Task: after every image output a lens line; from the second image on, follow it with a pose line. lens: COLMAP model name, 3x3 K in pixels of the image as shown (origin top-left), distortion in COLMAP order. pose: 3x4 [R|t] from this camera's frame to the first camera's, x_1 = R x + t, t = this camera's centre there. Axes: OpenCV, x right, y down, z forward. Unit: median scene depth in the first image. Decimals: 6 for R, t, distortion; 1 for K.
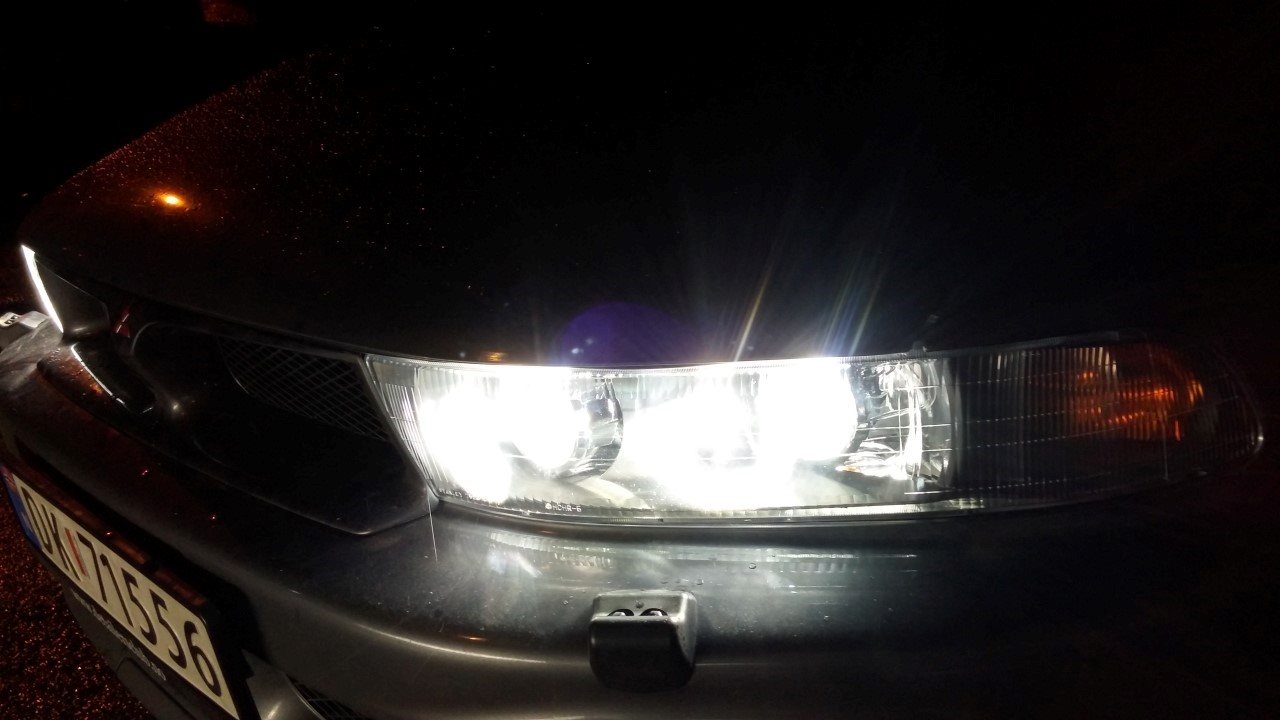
lens RADIAL K [[1096.7, 0, 645.3], [0, 1096.7, 368.8], [0, 0, 1]] dist [0.060694, -0.075128]
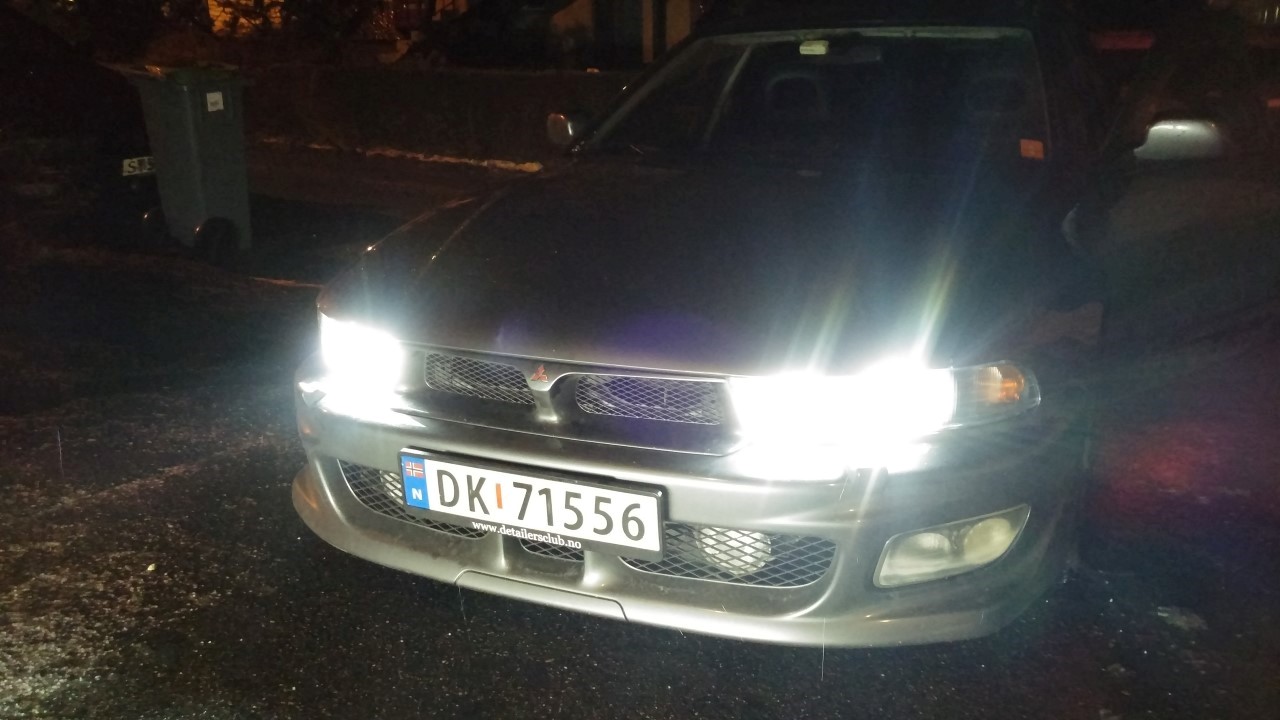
lens RADIAL K [[1096.7, 0, 645.8], [0, 1096.7, 363.2], [0, 0, 1]] dist [0.060694, -0.075128]
pose [[0.937352, -0.017891, 0.347923, -1.179309], [0.049426, 0.995408, -0.081975, 0.132620], [-0.344858, 0.094036, 0.933932, -1.120714]]
